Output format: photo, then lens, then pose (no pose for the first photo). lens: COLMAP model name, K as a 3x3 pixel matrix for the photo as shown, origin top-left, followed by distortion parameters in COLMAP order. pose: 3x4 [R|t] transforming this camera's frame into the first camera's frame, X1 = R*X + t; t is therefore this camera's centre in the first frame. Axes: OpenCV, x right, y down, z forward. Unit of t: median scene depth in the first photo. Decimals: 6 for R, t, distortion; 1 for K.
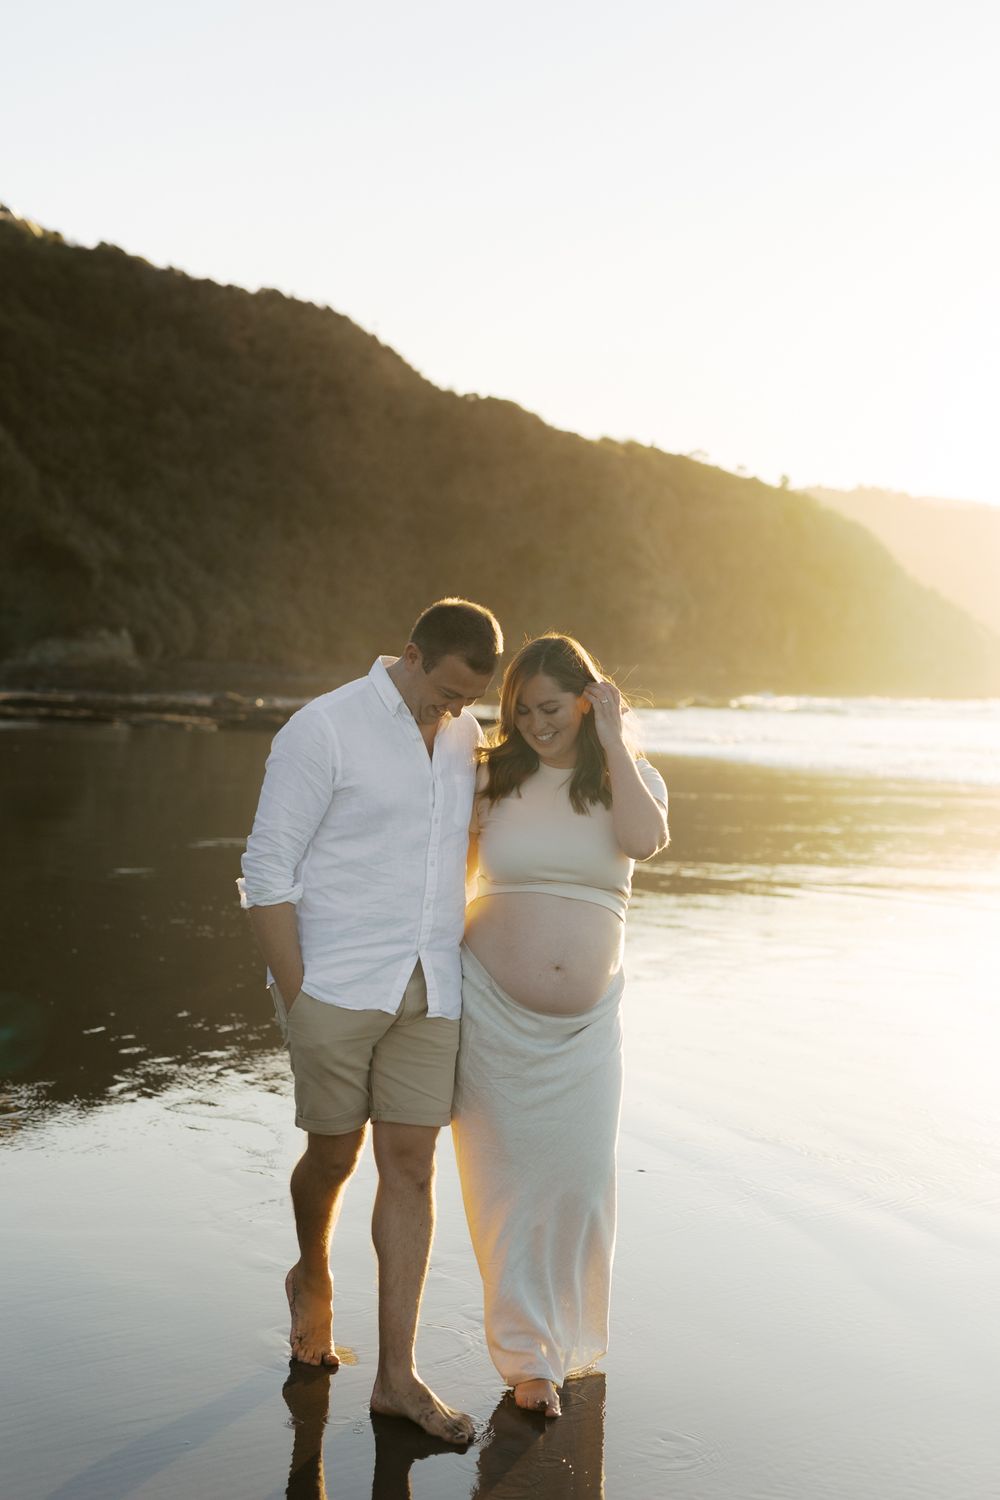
lens RADIAL K [[2215.8, 0, 500.0], [0, 2215.8, 750.0], [0, 0, 1]] dist [0.048434, 0.030681]
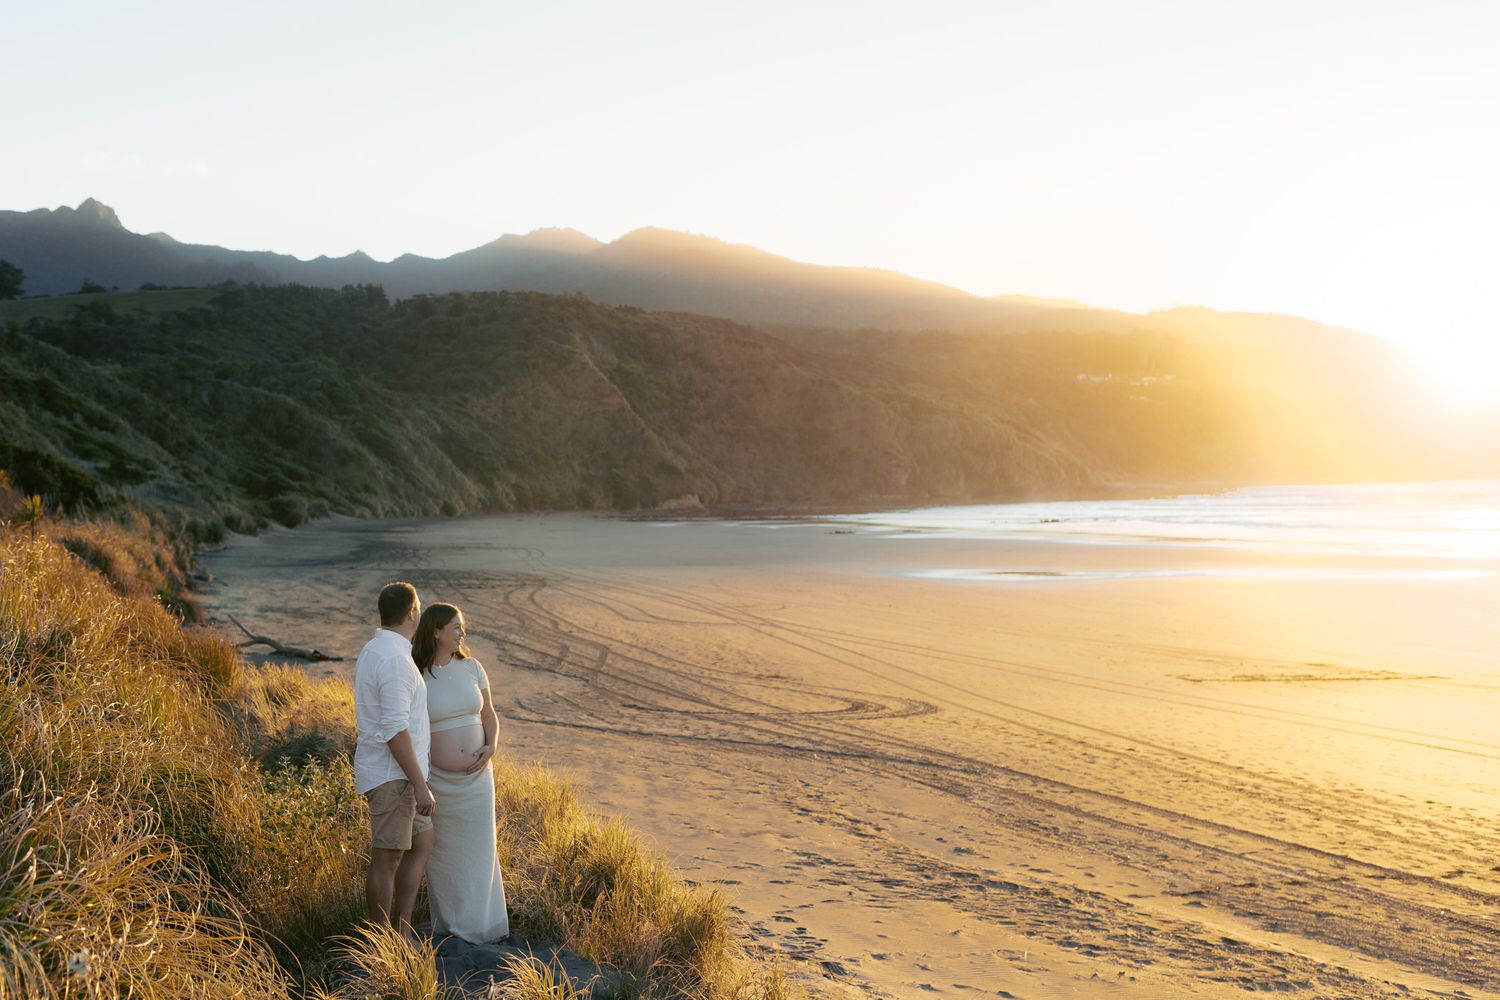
lens RADIAL K [[2131.7, 0, 750.0], [0, 2131.7, 500.0], [0, 0, 1]] dist [0.010861, 0.019711]
pose [[0.996483, -0.055946, -0.062391, 0.043890], [0.054156, 0.998081, -0.030016, 0.025398], [0.063950, 0.026531, 0.997600, -1.172368]]
